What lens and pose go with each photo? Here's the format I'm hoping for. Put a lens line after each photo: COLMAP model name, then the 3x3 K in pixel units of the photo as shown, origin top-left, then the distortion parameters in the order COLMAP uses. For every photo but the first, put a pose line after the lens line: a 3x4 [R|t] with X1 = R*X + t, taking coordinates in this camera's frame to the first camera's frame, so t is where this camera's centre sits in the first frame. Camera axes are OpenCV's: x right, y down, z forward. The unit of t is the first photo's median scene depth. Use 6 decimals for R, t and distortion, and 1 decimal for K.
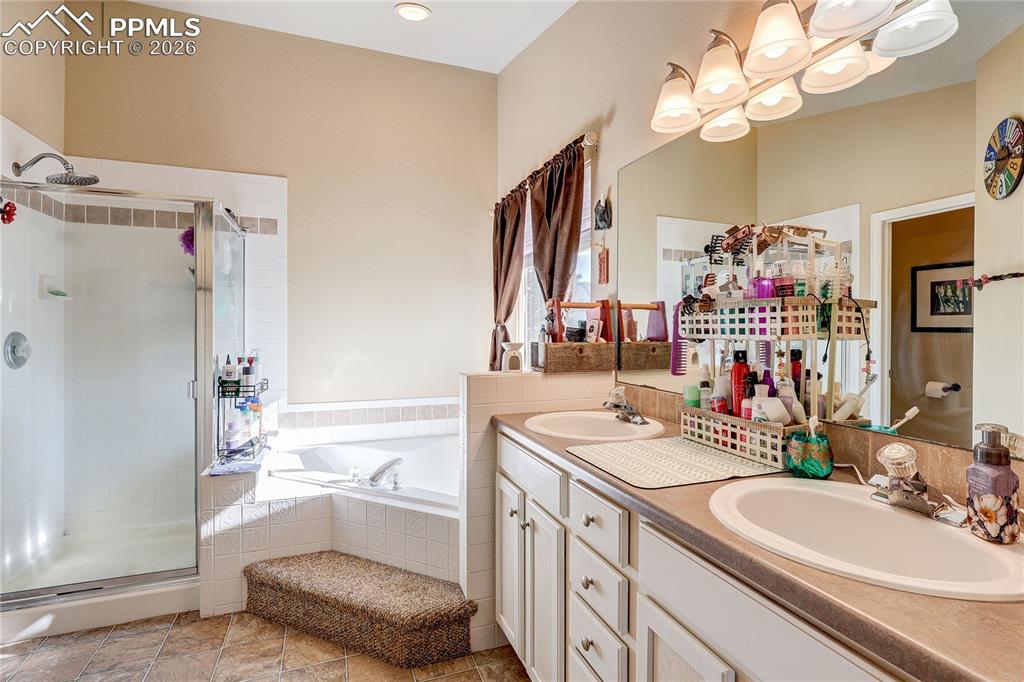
lens RADIAL K [[477.2, 0, 511.8], [0, 477.2, 337.7], [0, 0, 1]] dist [-0.000746, -0.000280]
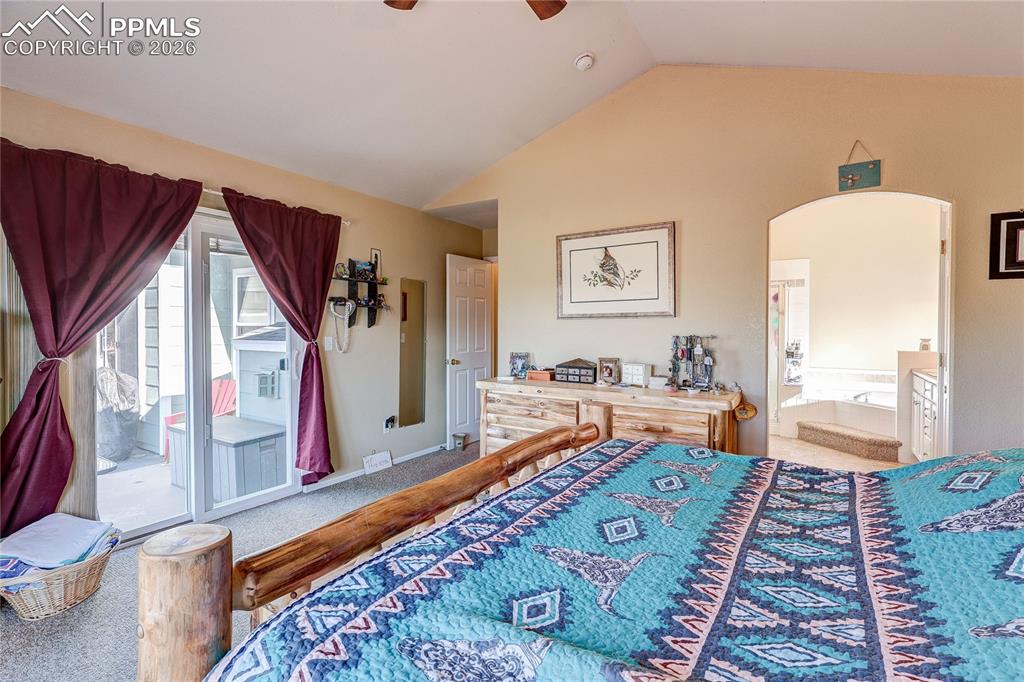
lens RADIAL K [[477.2, 0, 512.2], [0, 477.2, 336.3], [0, 0, 1]] dist [-0.000746, -0.000280]
pose [[0.608585, 0.014605, -0.793354, 0.575380], [-0.008746, 0.999893, 0.011699, -0.012033], [0.793441, -0.000181, 0.608648, -1.876720]]
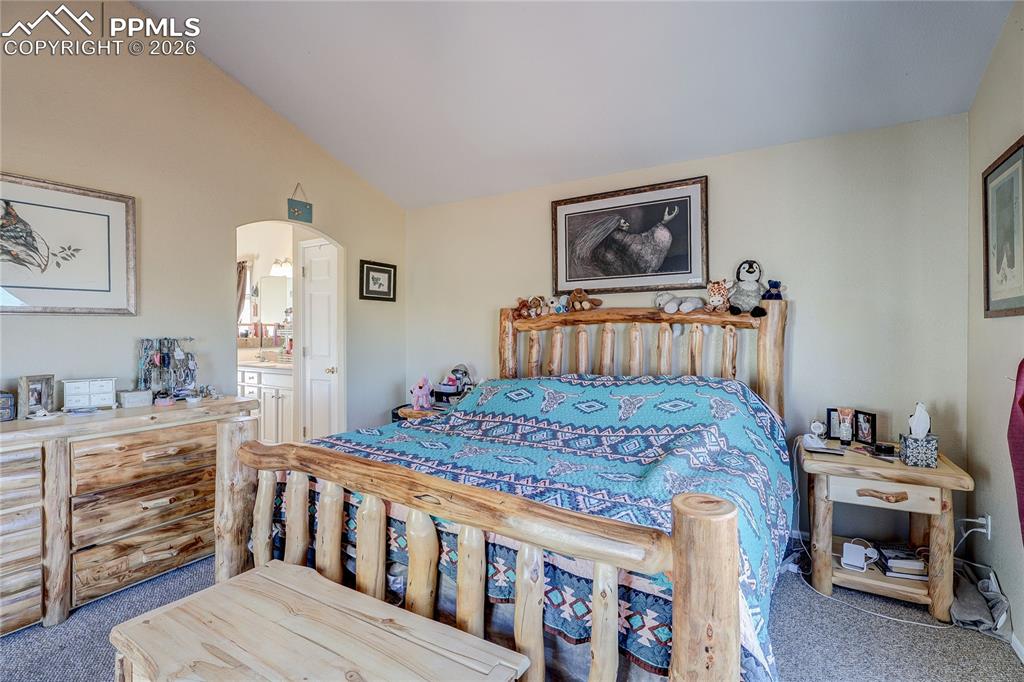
lens RADIAL K [[477.2, 0, 512.5], [0, 477.2, 332.2], [0, 0, 1]] dist [-0.000746, -0.000280]
pose [[0.782890, -0.004367, 0.622145, -0.364222], [0.006560, 0.999978, -0.001236, -0.009864], [-0.622126, 0.005049, 0.782901, -2.114708]]
